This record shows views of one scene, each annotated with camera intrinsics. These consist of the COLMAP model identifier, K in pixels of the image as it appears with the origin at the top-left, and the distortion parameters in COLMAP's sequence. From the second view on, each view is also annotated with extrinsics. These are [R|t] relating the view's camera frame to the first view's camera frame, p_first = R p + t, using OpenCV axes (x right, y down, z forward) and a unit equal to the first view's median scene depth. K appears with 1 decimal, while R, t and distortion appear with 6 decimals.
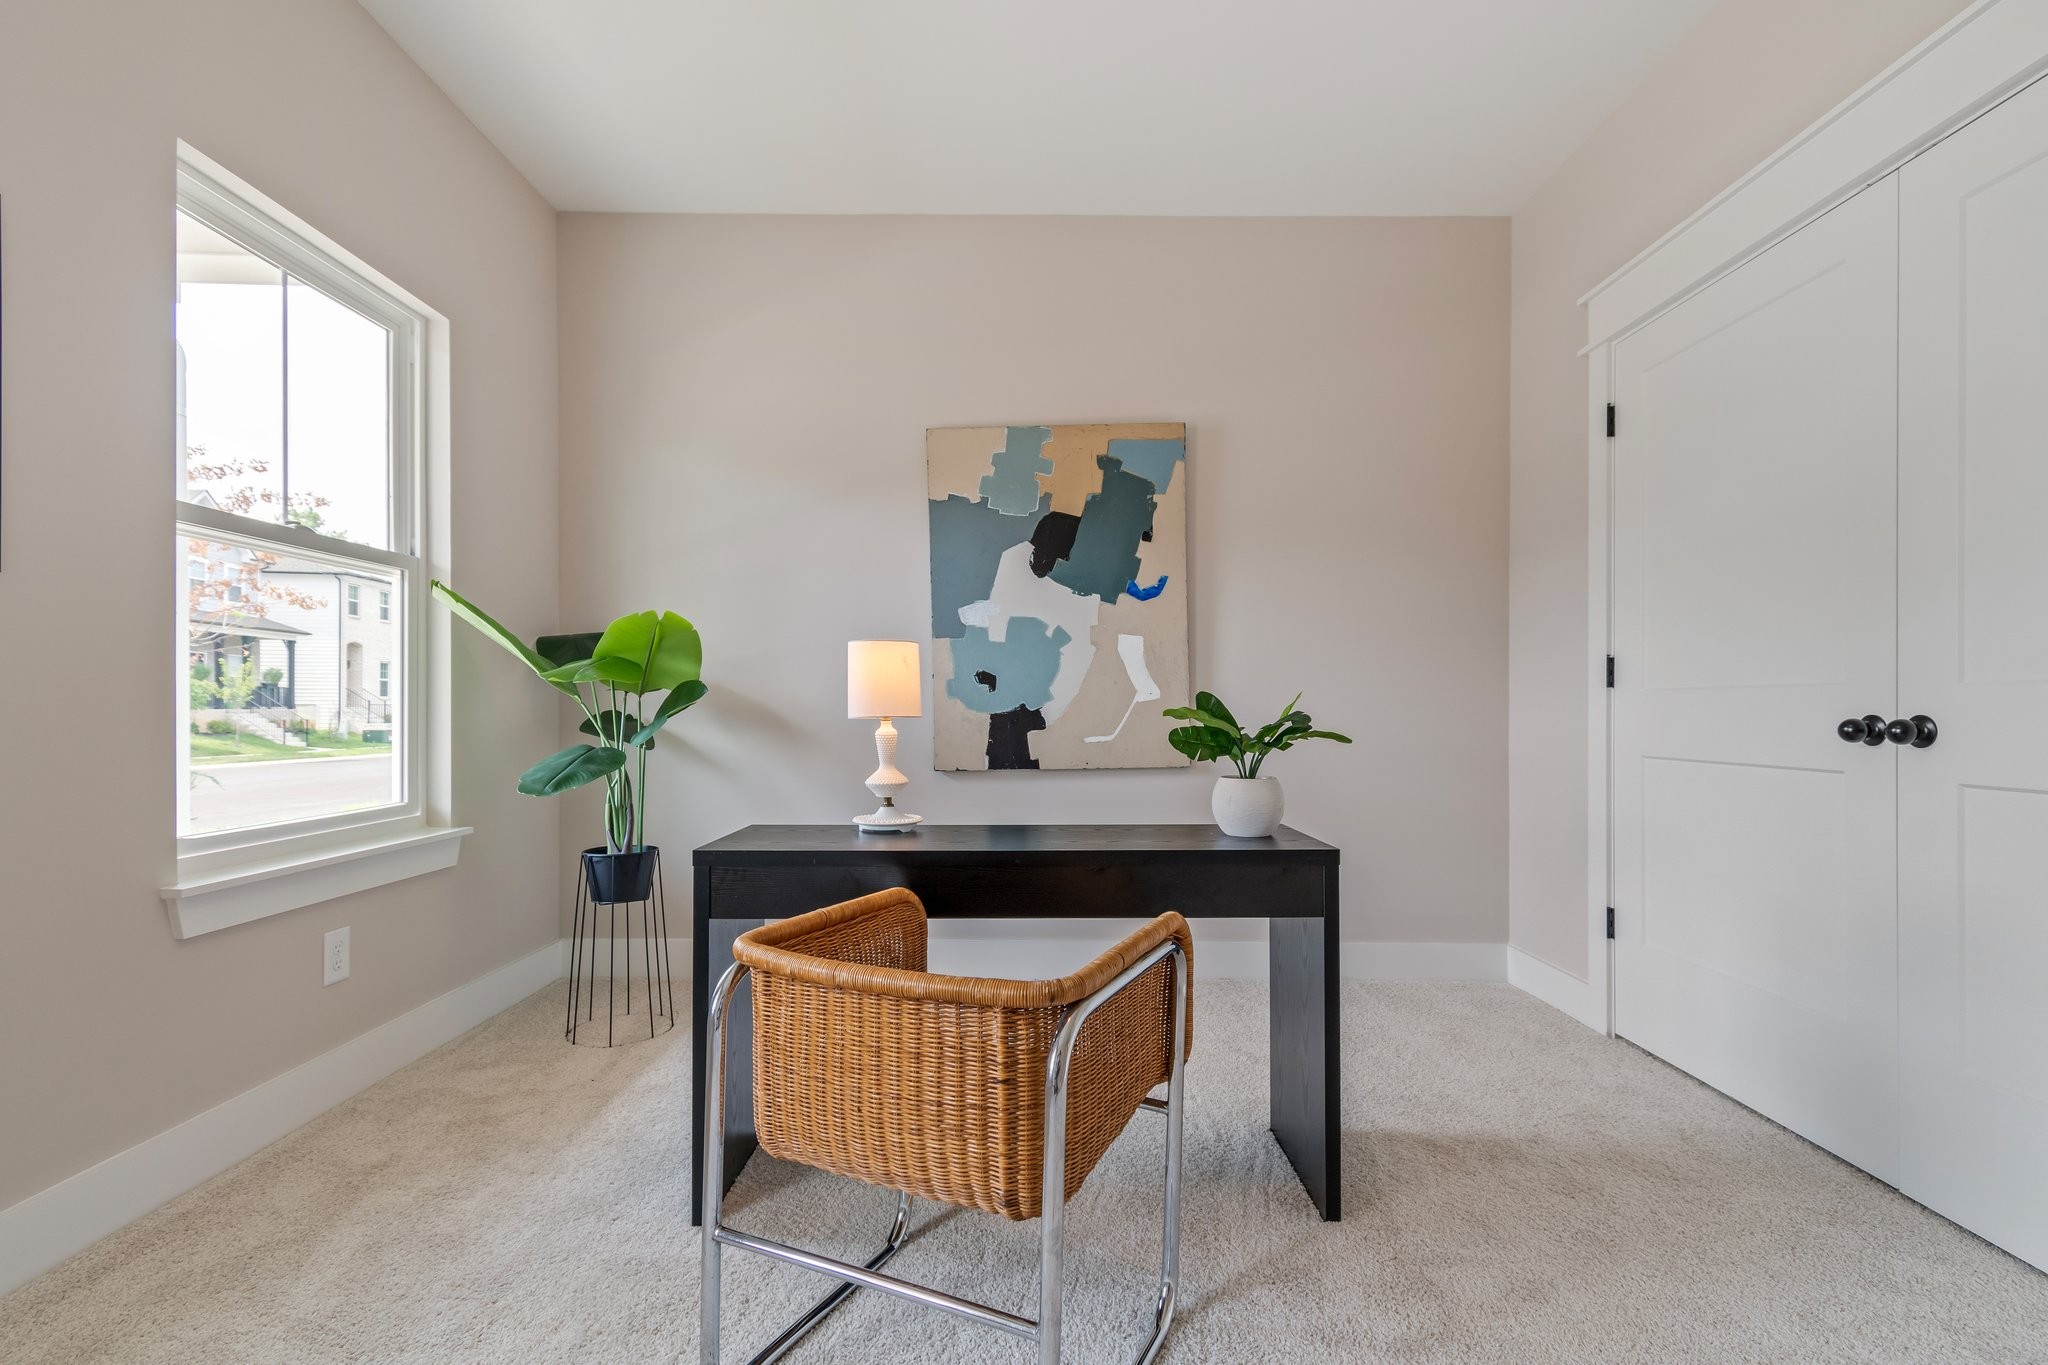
lens RADIAL K [[932.4, 0, 1025.2], [0, 932.4, 706.3], [0, 0, 1]] dist [0.000576, -0.000047]
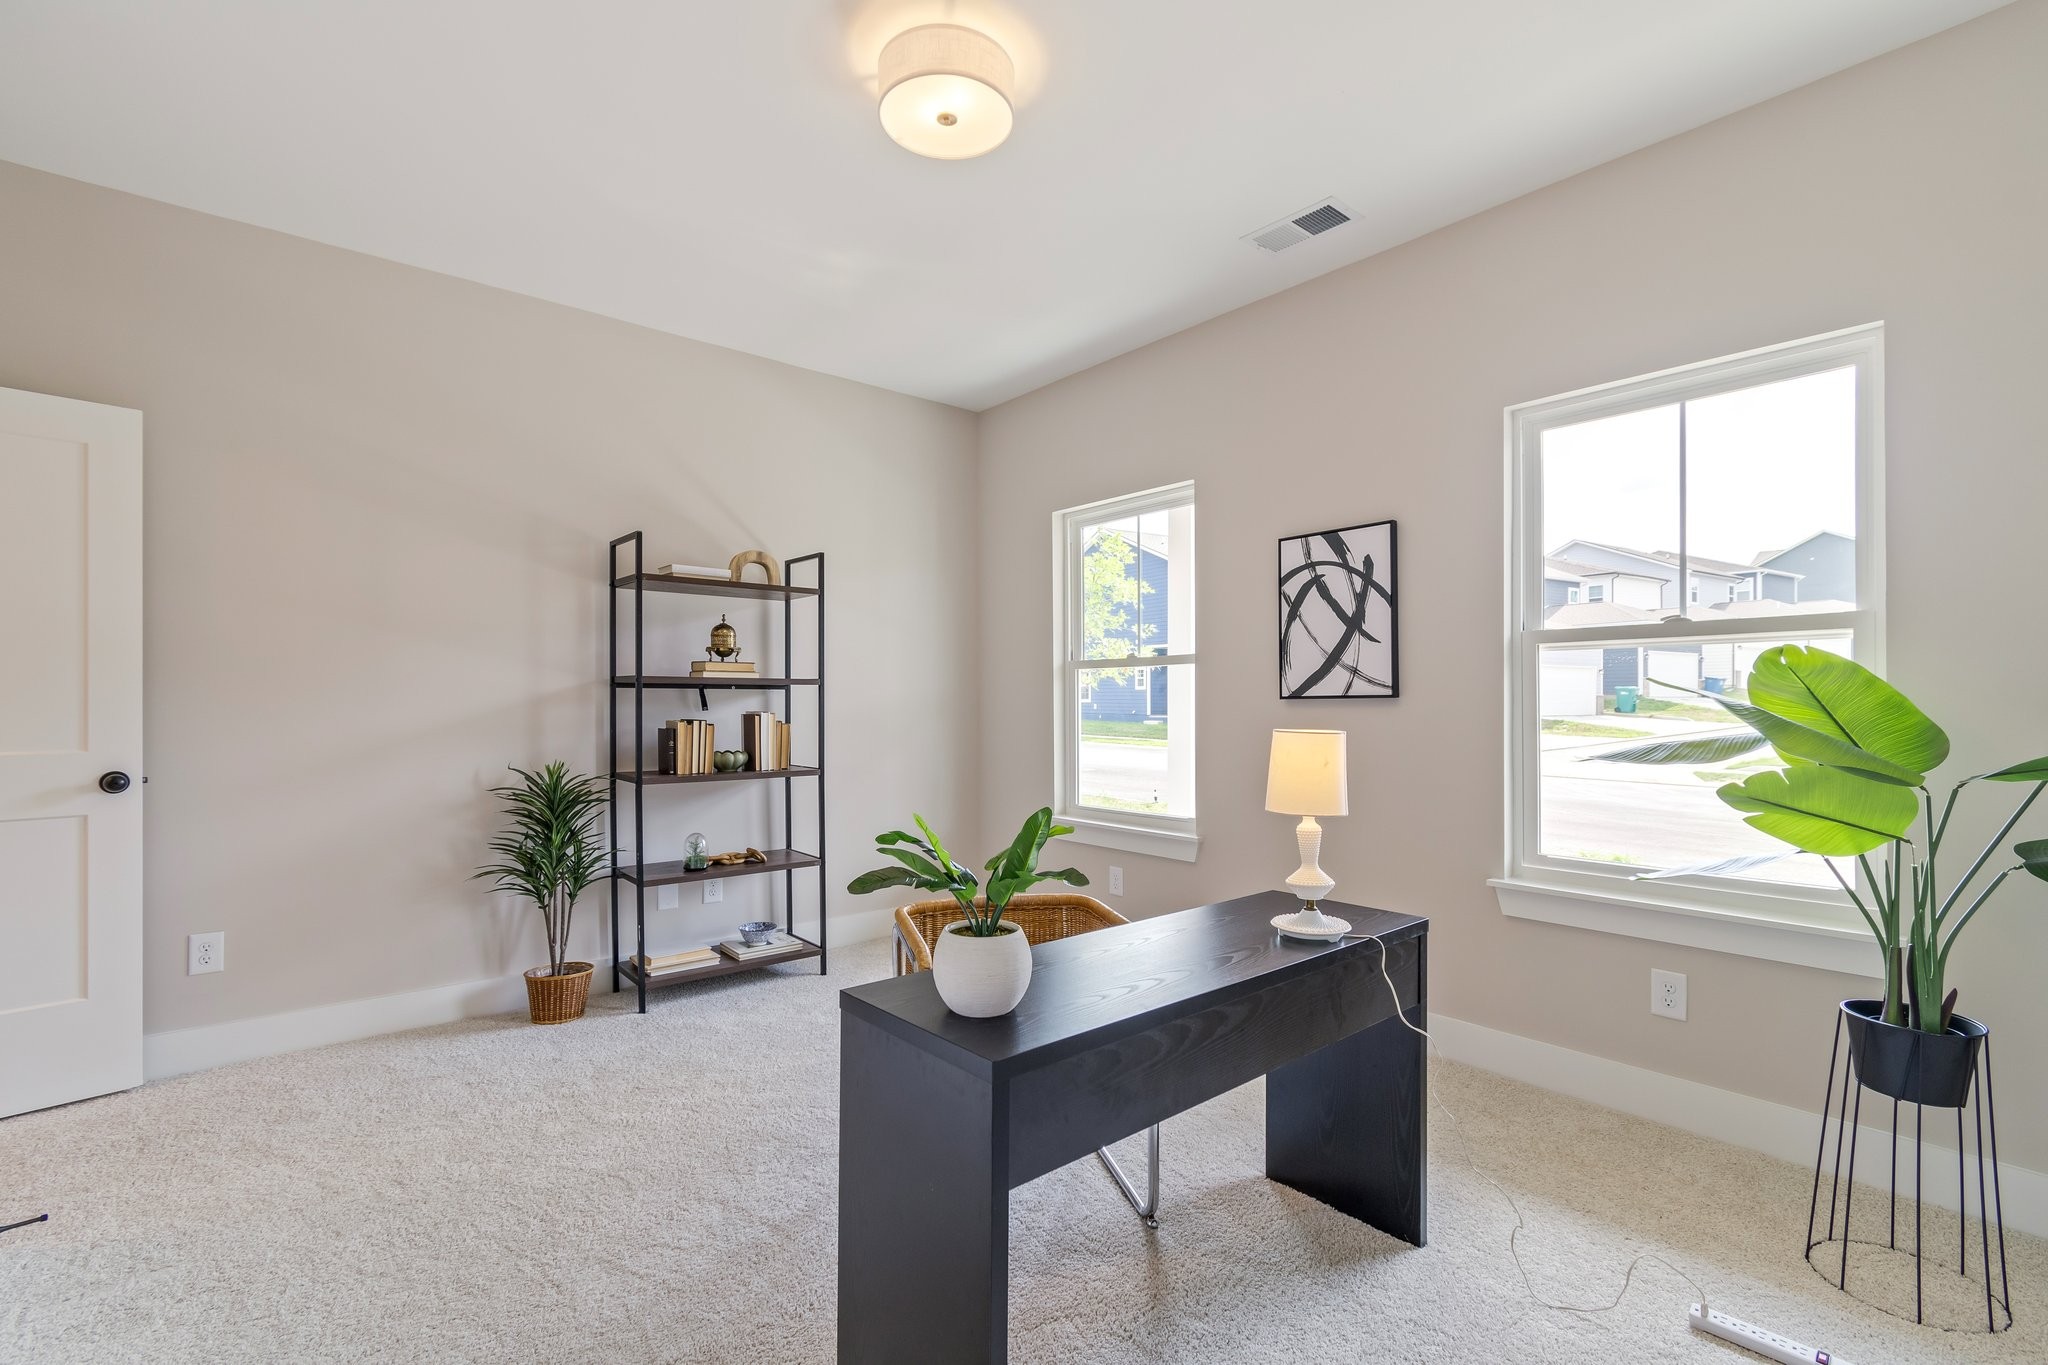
lens RADIAL K [[932.4, 0, 1025.2], [0, 932.4, 706.3], [0, 0, 1]] dist [0.000576, -0.000047]
pose [[-0.773266, -0.000561, -0.634082, 0.405057], [-0.000293, 1.000000, -0.000528, -0.057294], [0.634082, -0.000222, -0.773266, 0.939800]]
